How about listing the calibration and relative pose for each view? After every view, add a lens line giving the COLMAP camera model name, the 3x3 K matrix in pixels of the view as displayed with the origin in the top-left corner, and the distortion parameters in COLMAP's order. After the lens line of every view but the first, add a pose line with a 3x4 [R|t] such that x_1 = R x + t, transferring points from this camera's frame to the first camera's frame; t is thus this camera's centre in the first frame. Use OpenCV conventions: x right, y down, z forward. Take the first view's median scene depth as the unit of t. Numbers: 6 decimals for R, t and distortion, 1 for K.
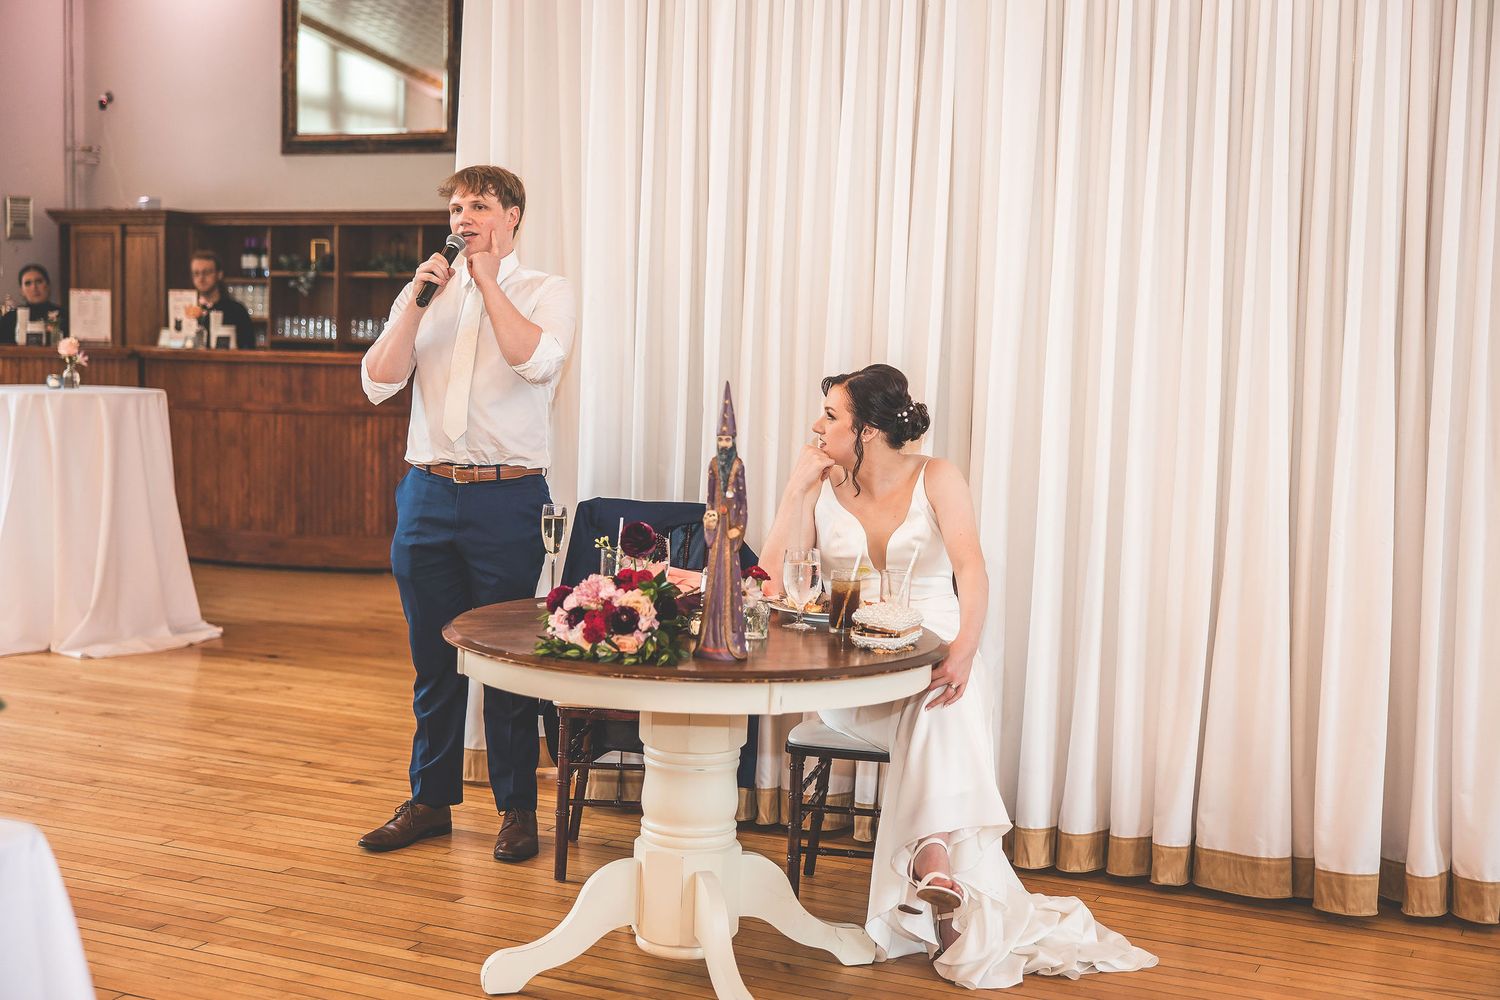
lens RADIAL K [[1970.0, 0, 746.3], [0, 1970.0, 494.5], [0, 0, 1]] dist [-0.075429, 0.000000]
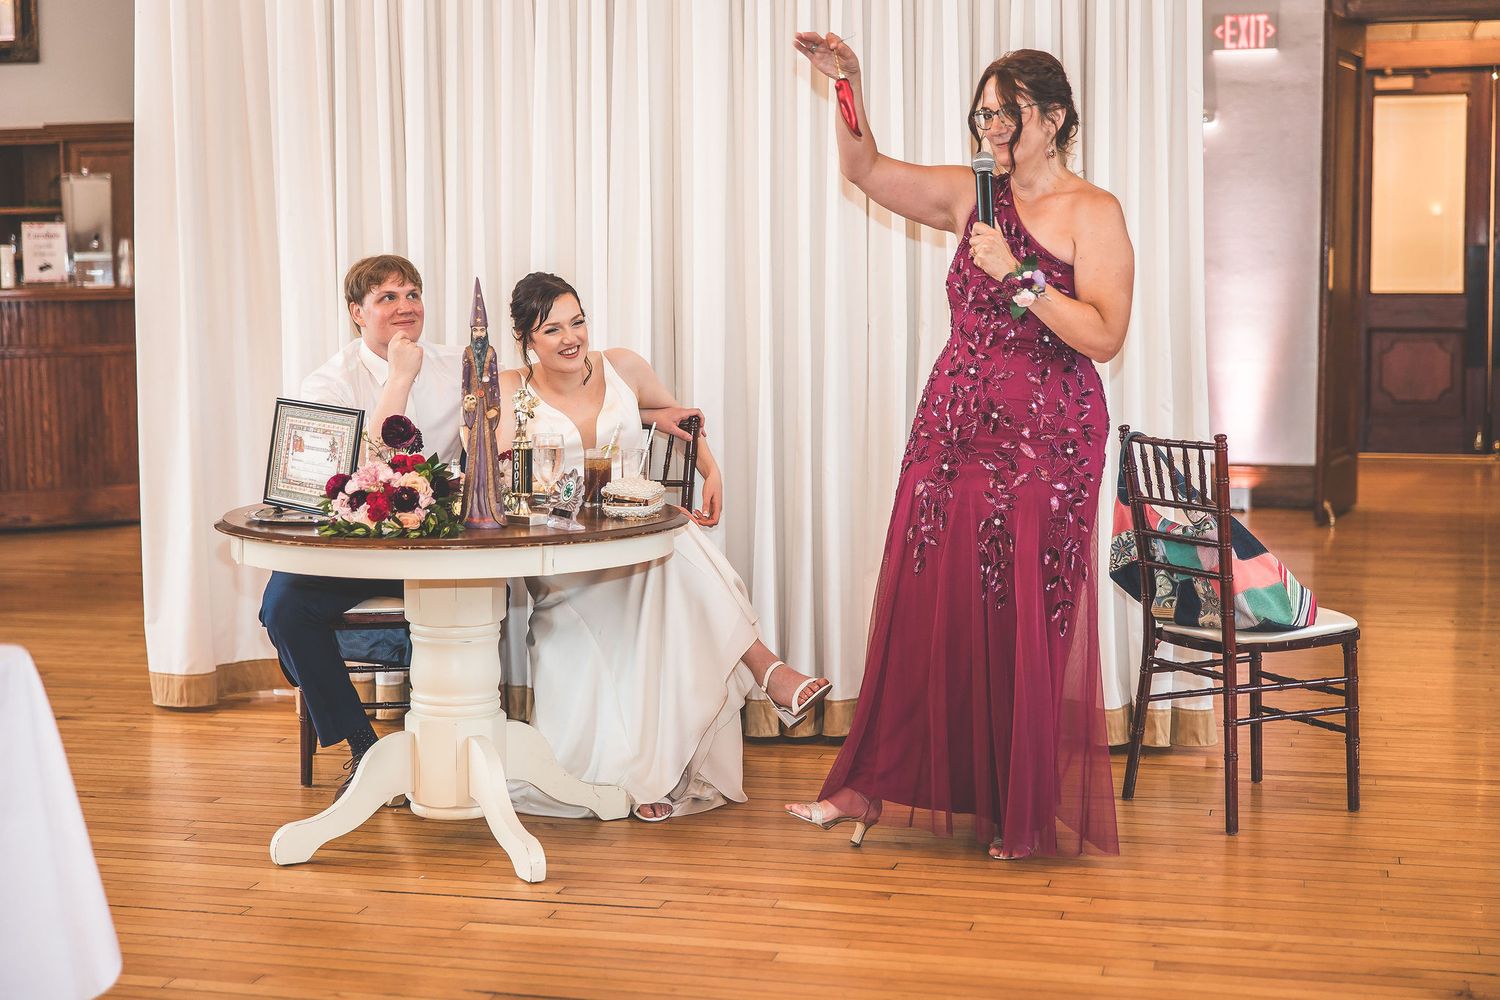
lens RADIAL K [[2357.6, 0, 751.2], [0, 2357.6, 502.8], [0, 0, 1]] dist [0.025623, 0.000000]
pose [[0.979502, -0.053624, 0.194167, -0.126911], [0.050108, 0.998479, 0.022976, 0.044721], [-0.195104, -0.012775, 0.980699, -0.325471]]
